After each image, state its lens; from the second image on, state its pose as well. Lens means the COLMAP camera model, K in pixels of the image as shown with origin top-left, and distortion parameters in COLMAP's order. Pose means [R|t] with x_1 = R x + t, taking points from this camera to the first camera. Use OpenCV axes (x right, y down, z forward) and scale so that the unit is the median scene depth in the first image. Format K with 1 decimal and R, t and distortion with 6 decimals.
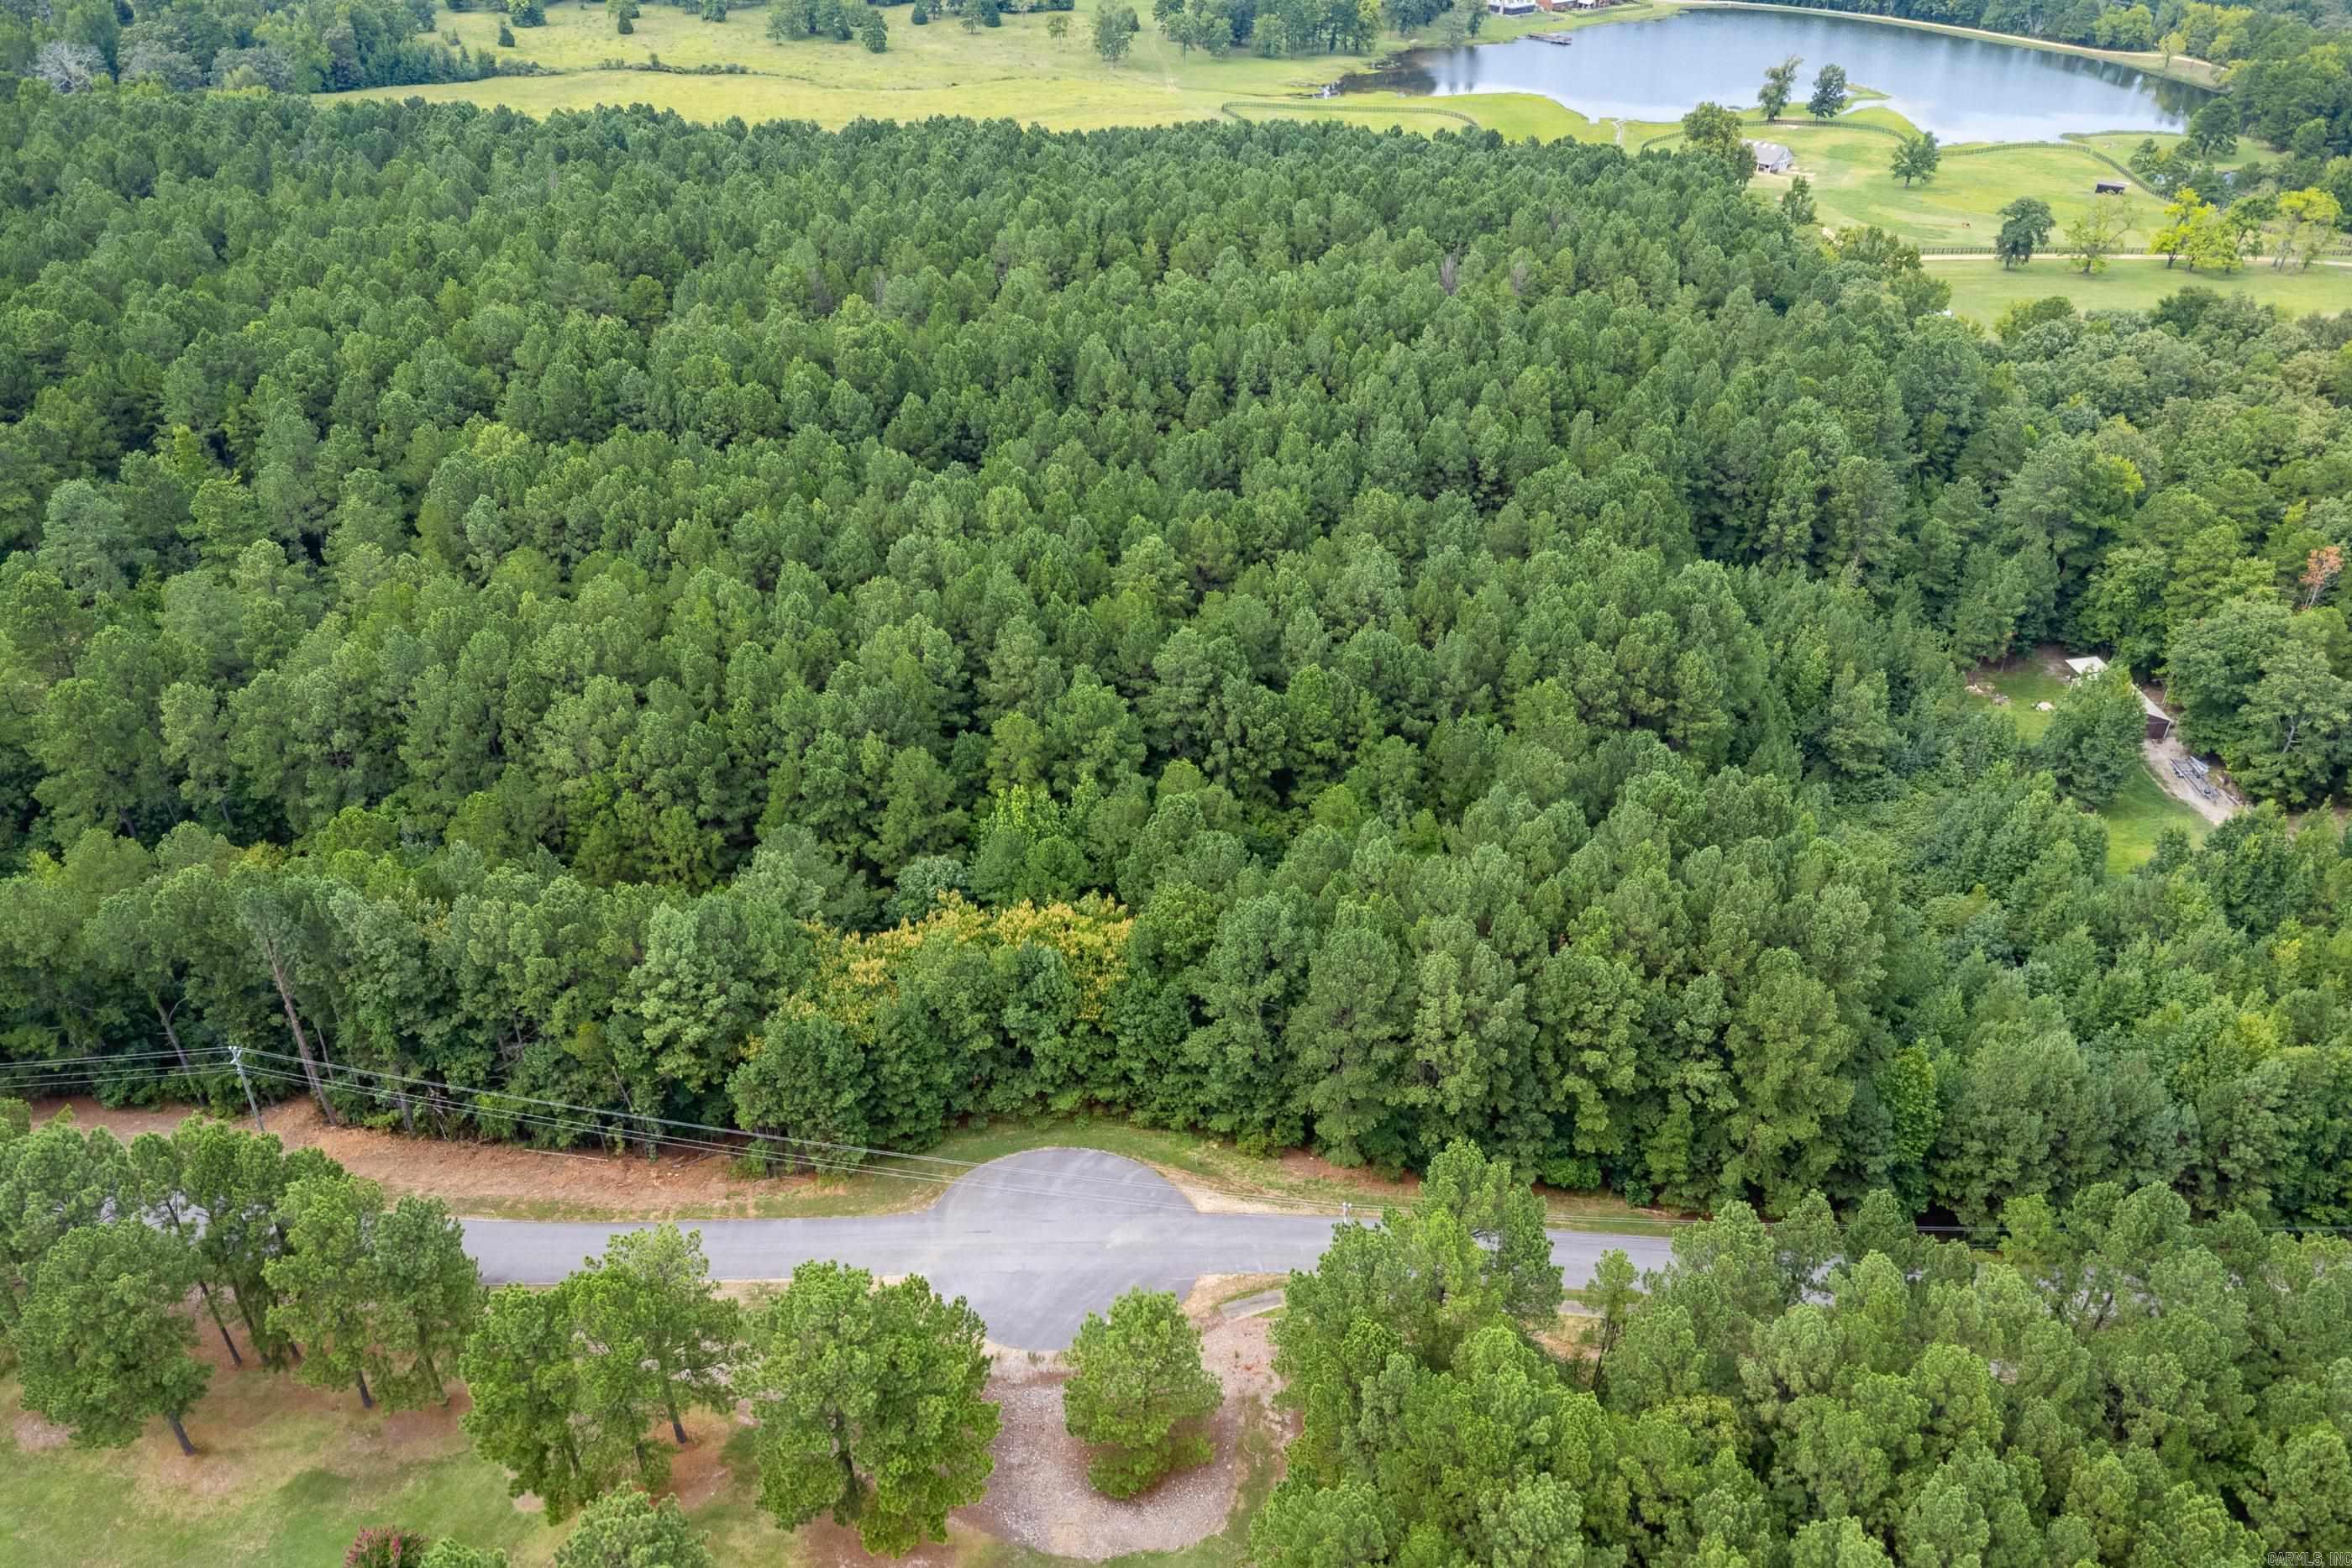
lens RADIAL K [[1665.5, 0, 1204.2], [0, 1665.5, 797.0], [0, 0, 1]] dist [0.006384, -0.004945]
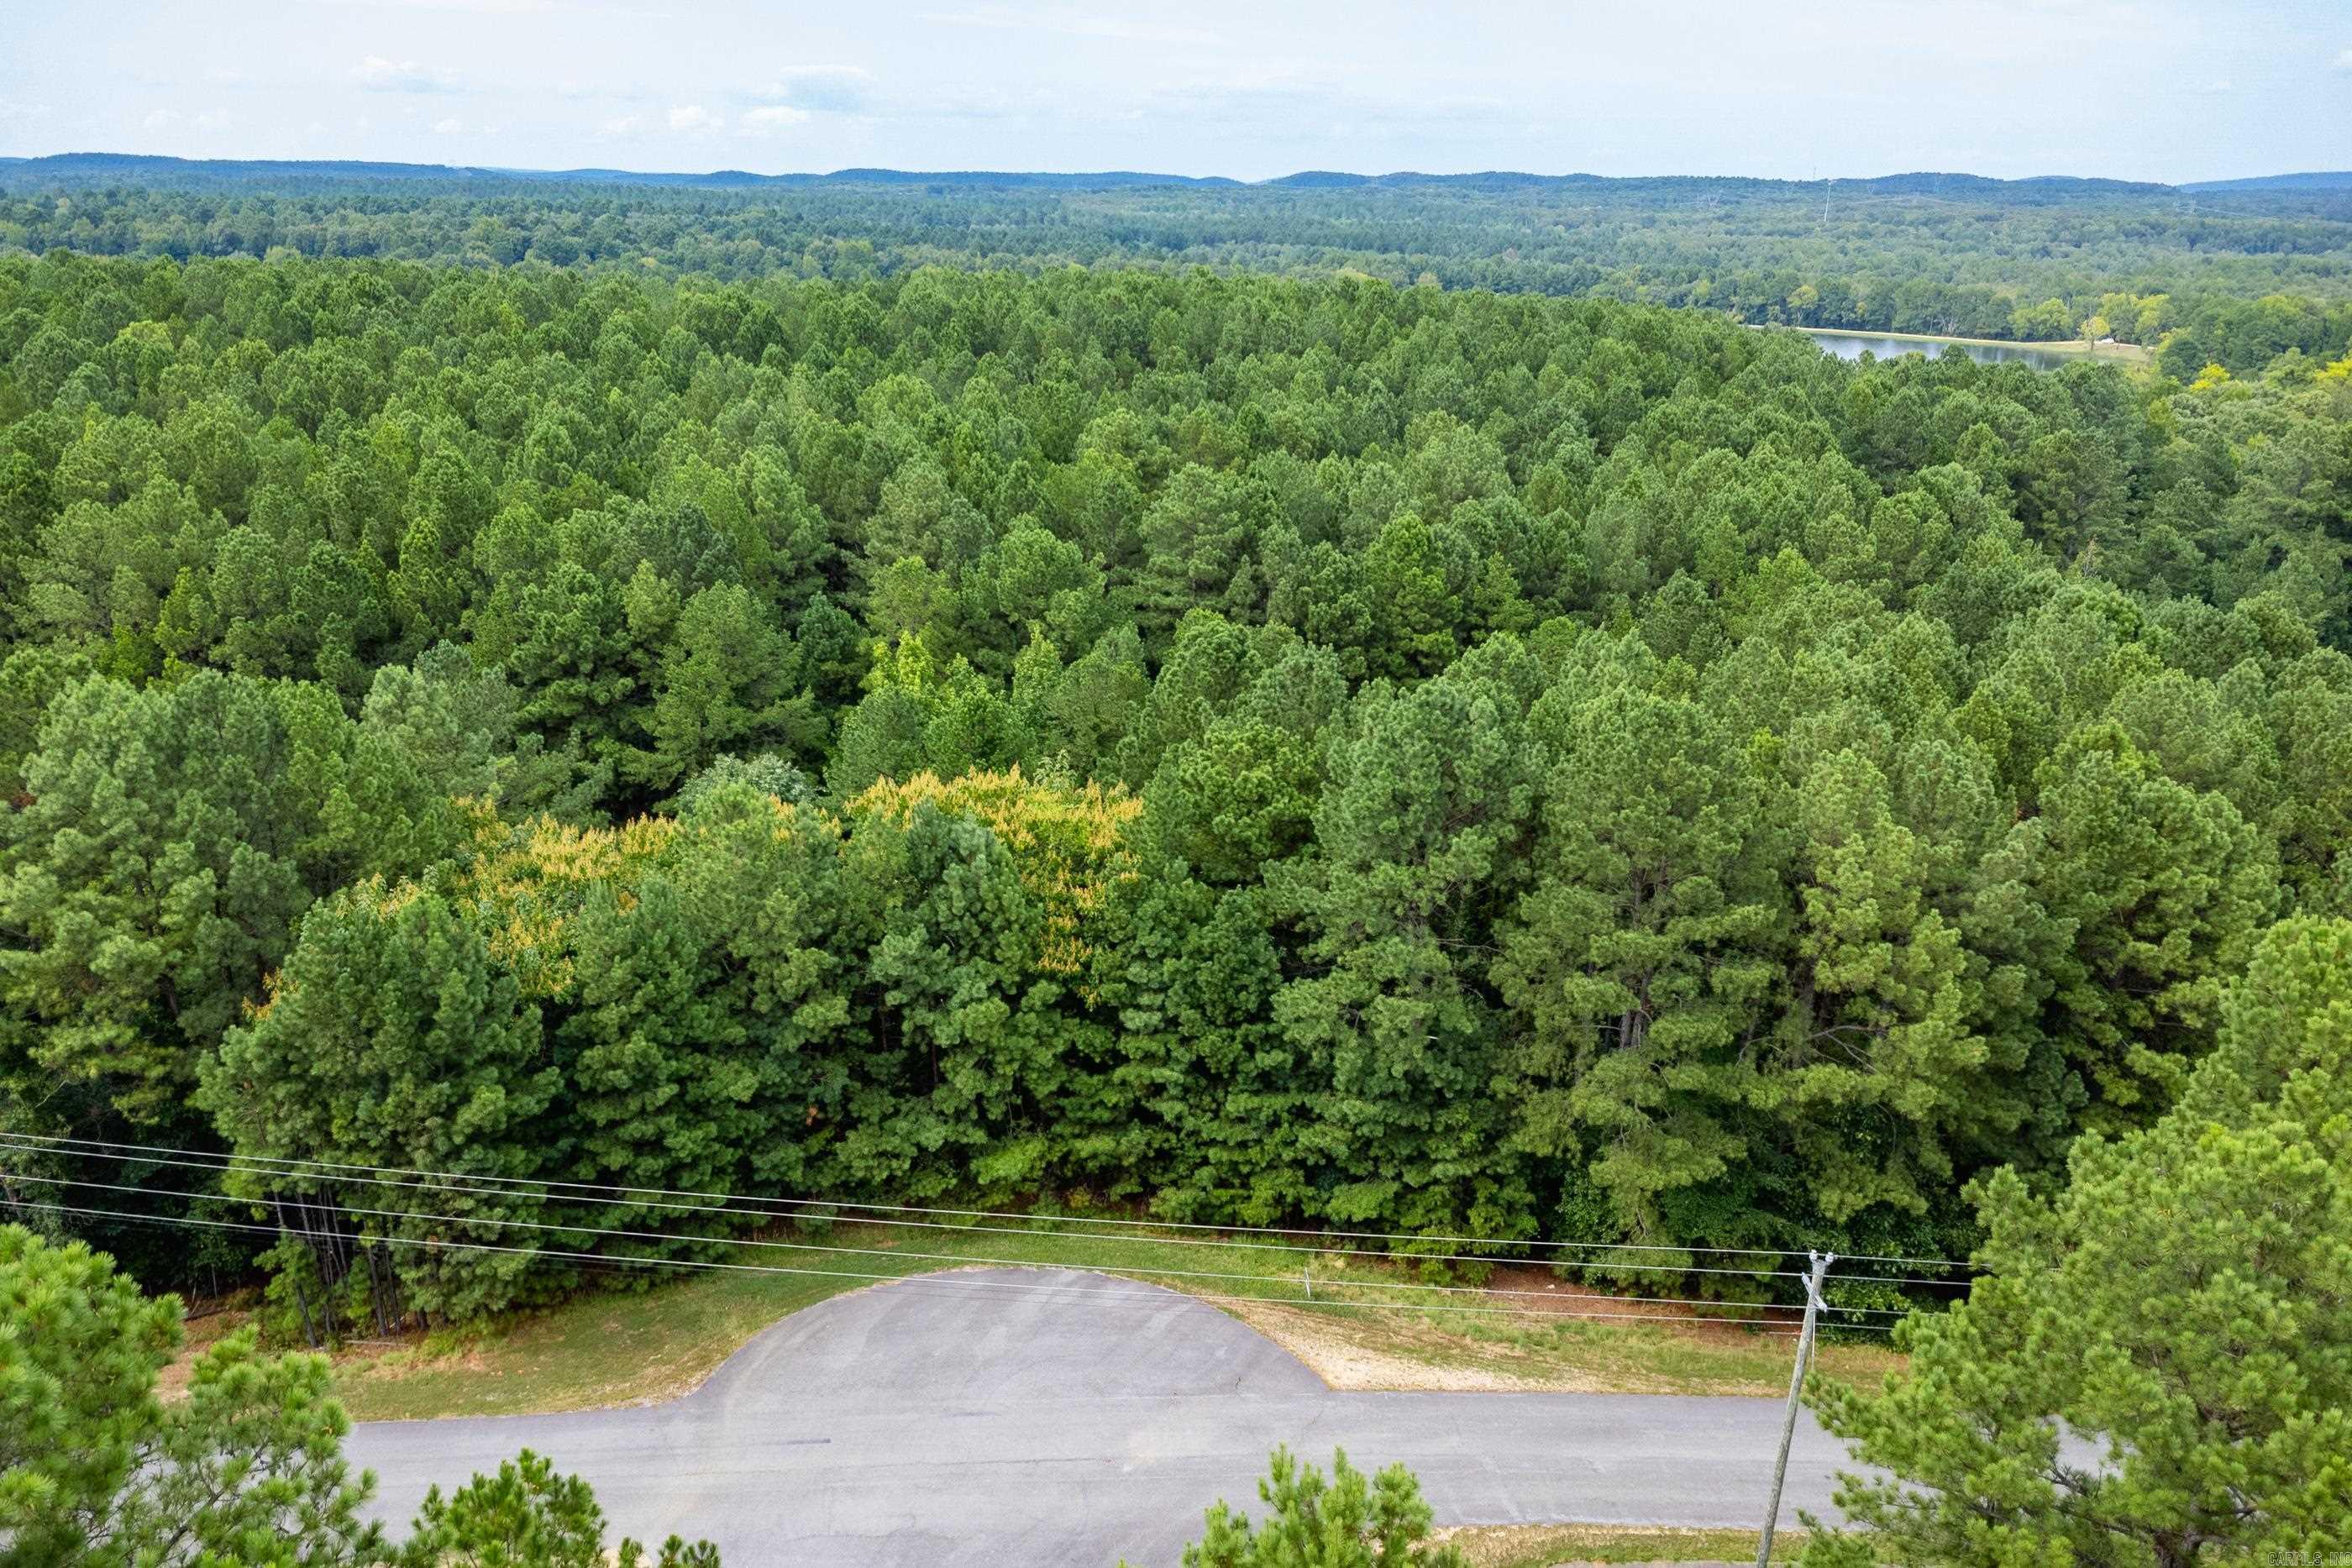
lens RADIAL K [[1695.8, 0, 1161.8], [0, 1695.8, 785.0], [0, 0, 1]] dist [0.007055, -0.010954]
pose [[0.999354, -0.023040, 0.027583, -0.042155], [0.028858, 0.971871, -0.233739, 0.154494], [-0.021422, 0.234384, 0.971908, 0.424171]]
